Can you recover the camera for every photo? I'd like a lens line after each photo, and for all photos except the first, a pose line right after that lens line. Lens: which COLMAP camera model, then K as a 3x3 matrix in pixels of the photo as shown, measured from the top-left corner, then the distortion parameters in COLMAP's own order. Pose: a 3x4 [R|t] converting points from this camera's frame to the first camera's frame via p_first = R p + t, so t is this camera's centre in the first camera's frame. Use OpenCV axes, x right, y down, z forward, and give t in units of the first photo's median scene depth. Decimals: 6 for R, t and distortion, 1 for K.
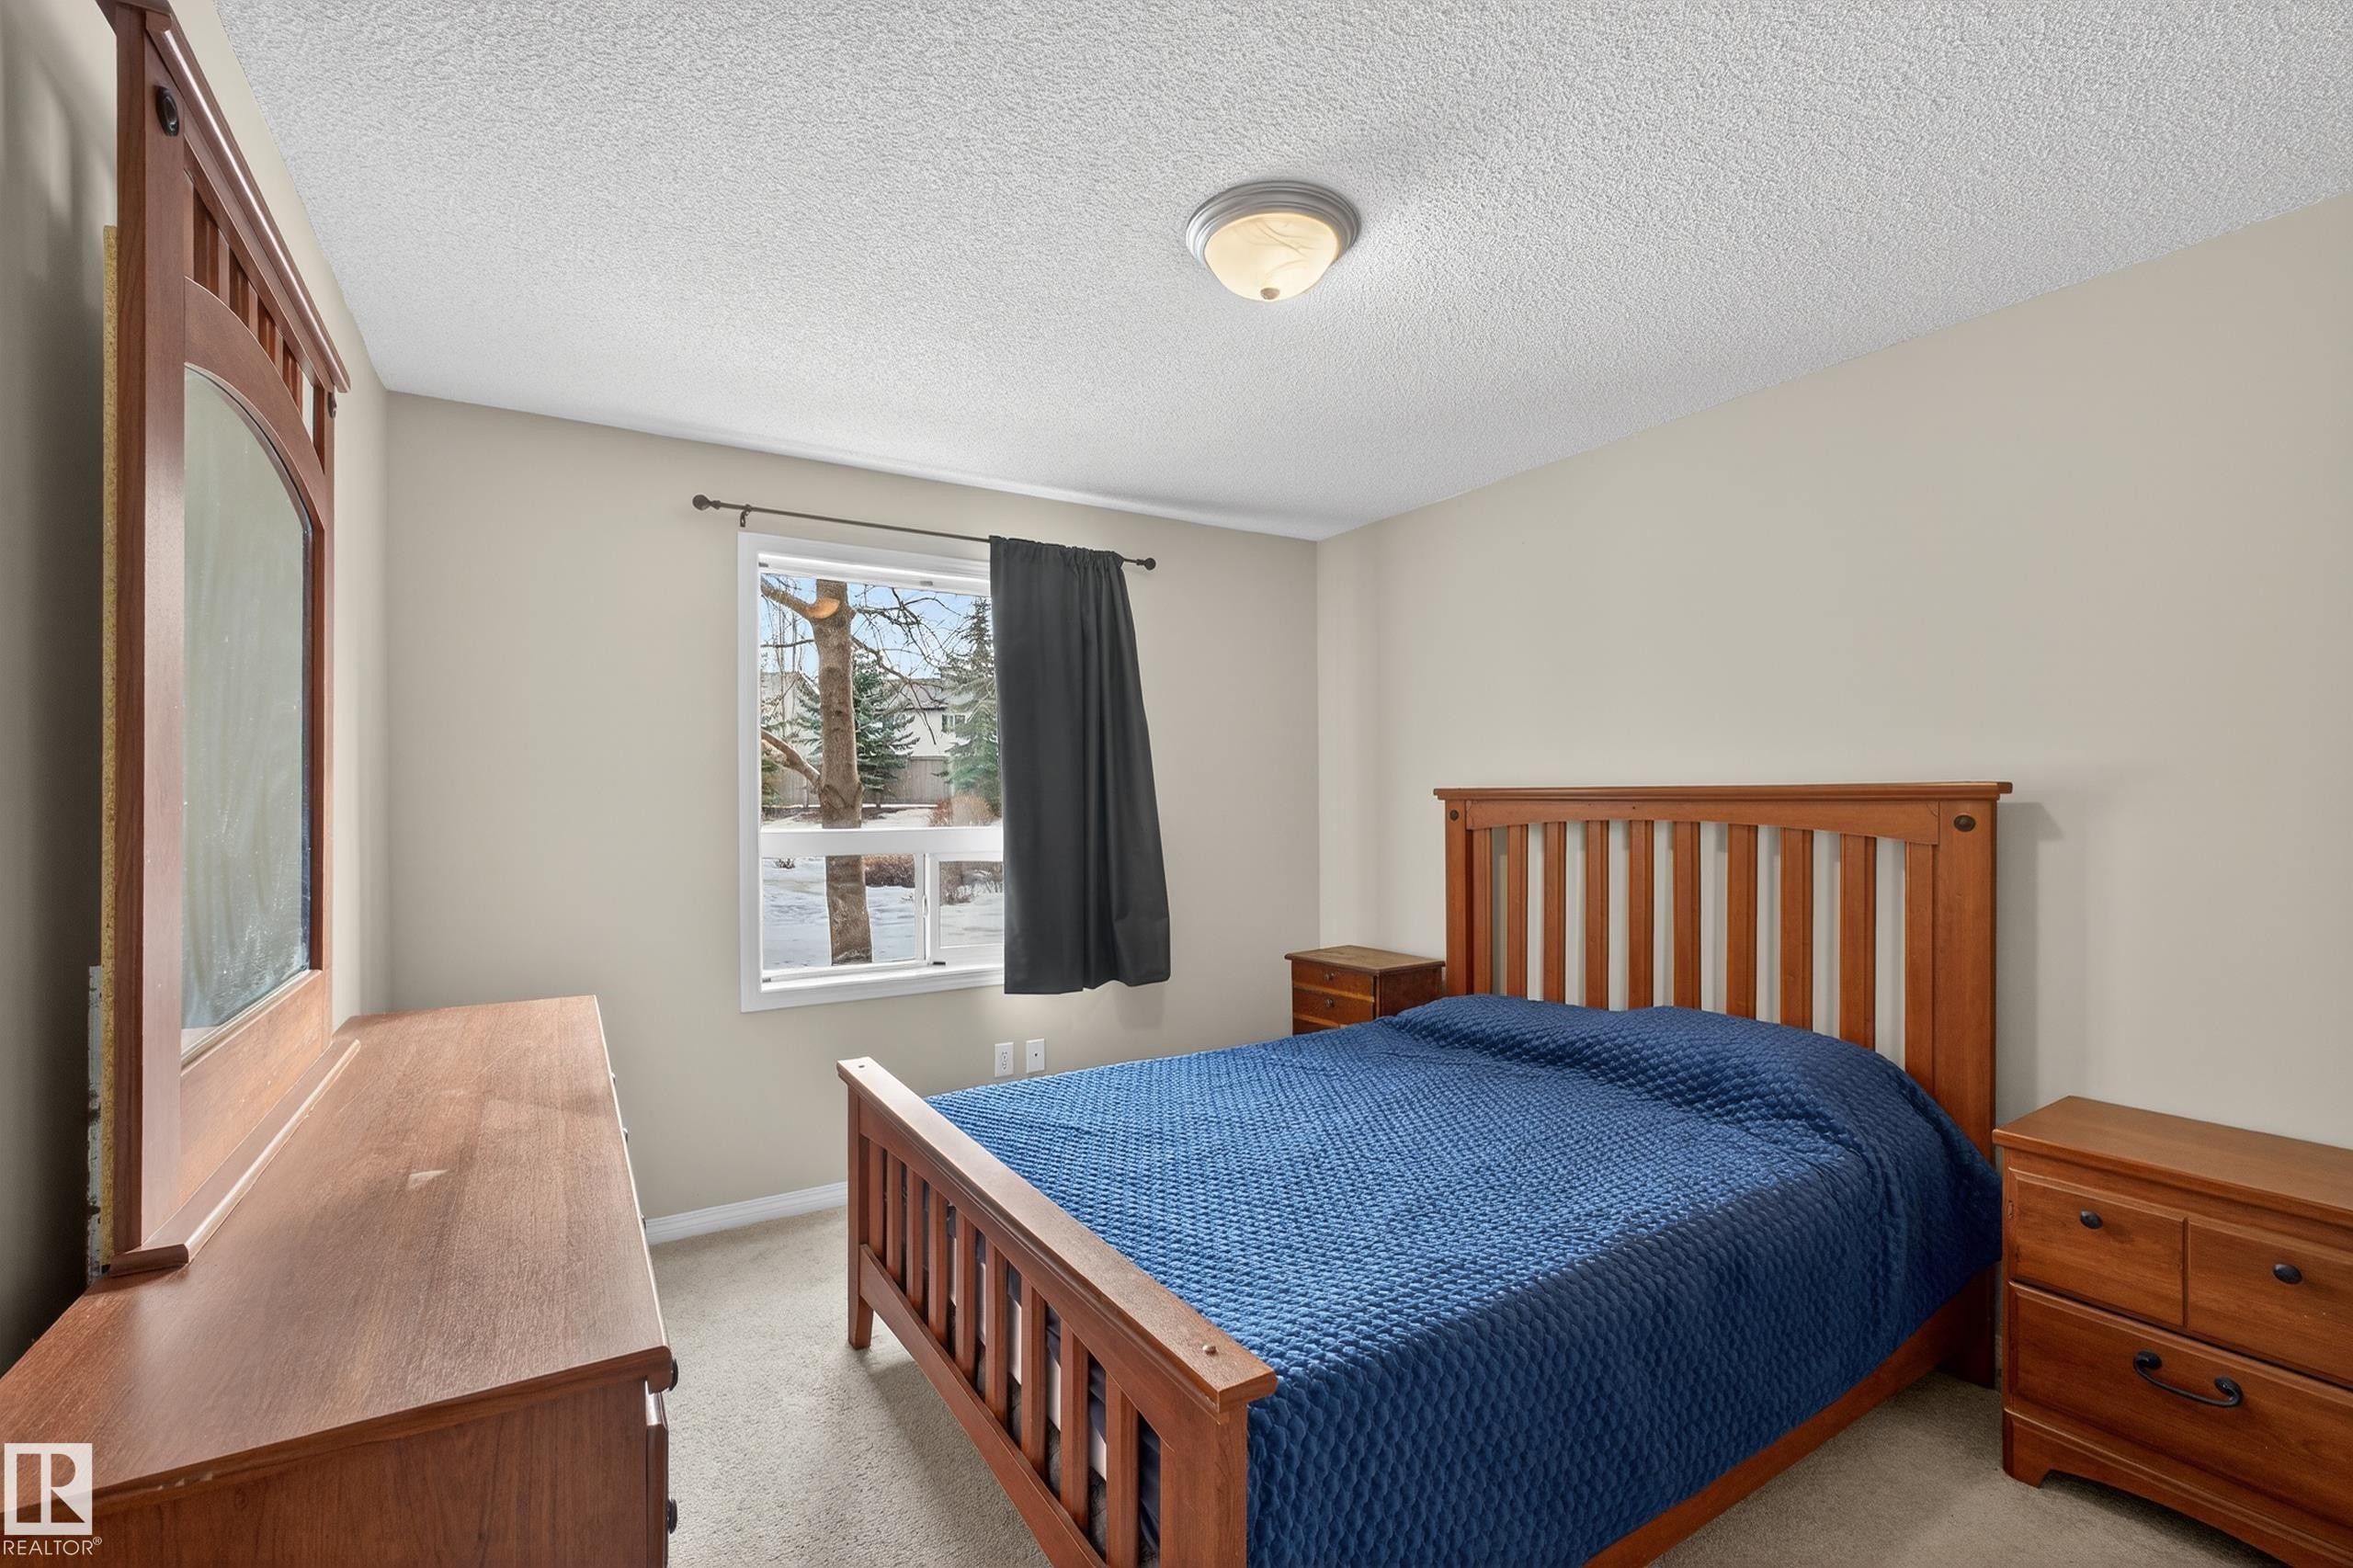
lens RADIAL K [[1010.7, 0, 1169.7], [0, 1010.7, 796.2], [0, 0, 1]] dist [-0.008288, 0.000338]
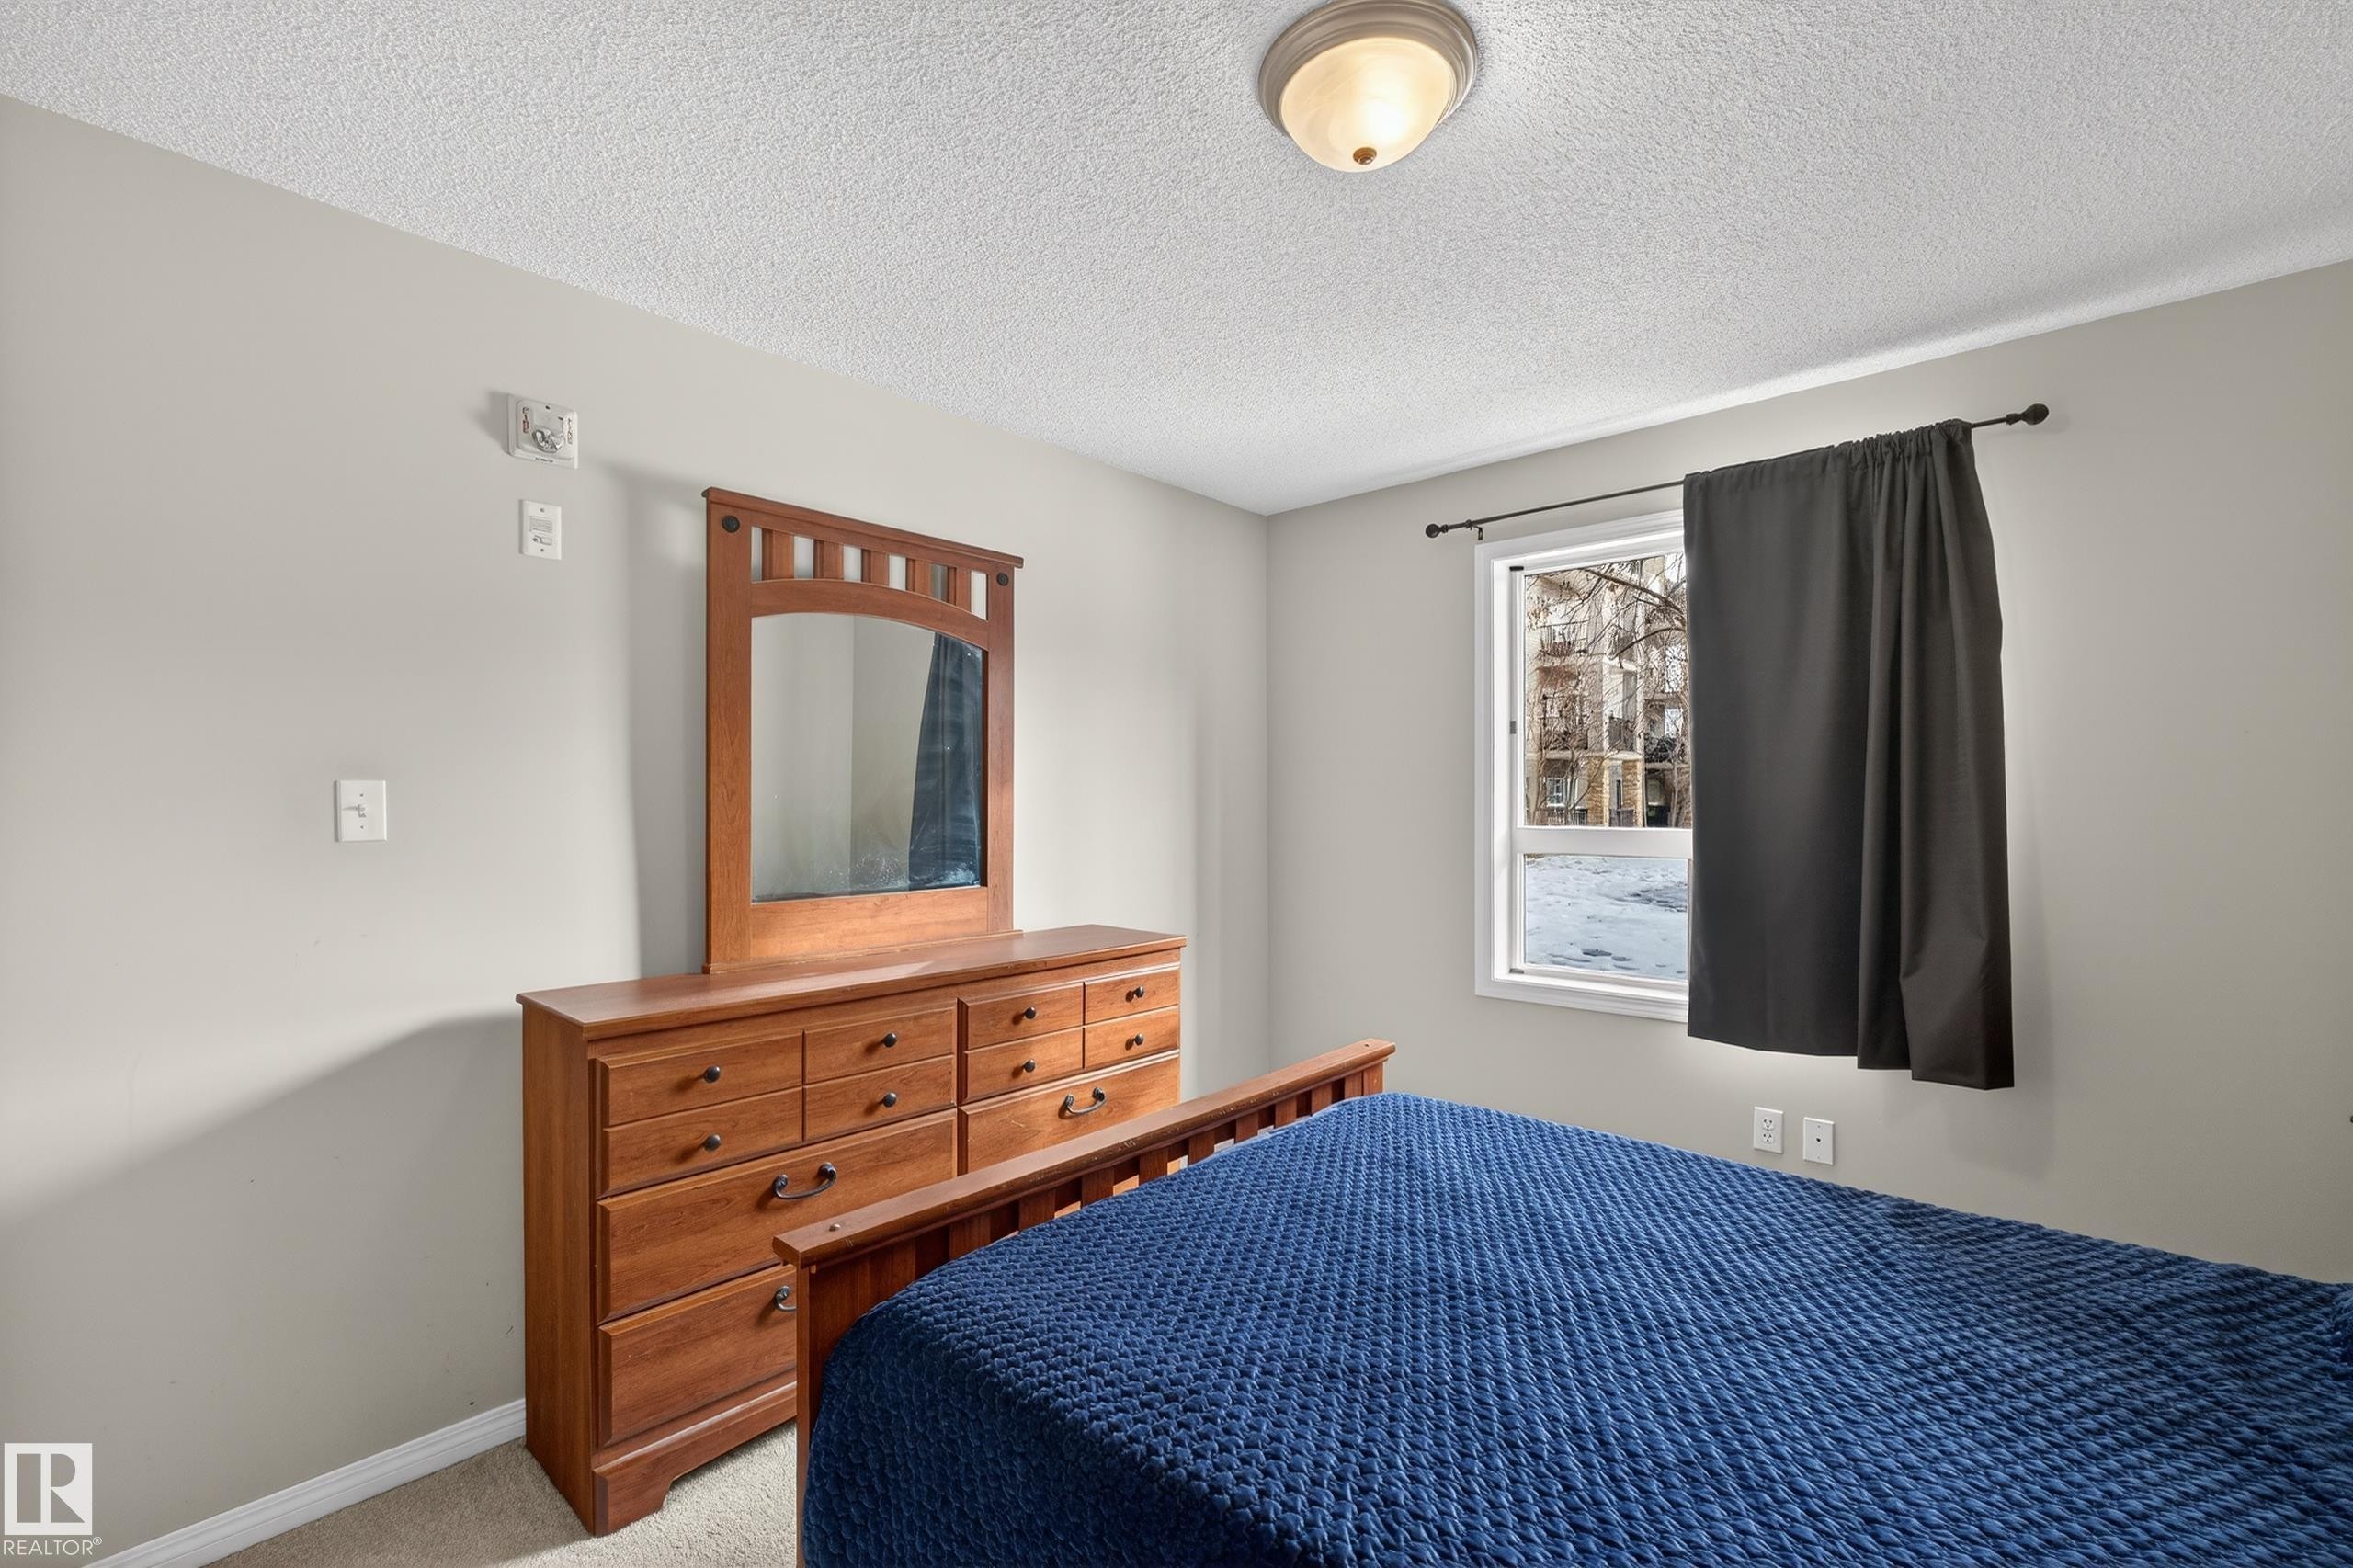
lens RADIAL K [[1010.7, 0, 1166.8], [0, 1010.7, 794.2], [0, 0, 1]] dist [-0.008288, 0.000338]
pose [[0.285391, 0.005227, -0.958397, 0.496421], [0.013028, 0.999872, 0.009332, -0.011592], [0.958323, -0.015150, 0.285287, 0.365909]]
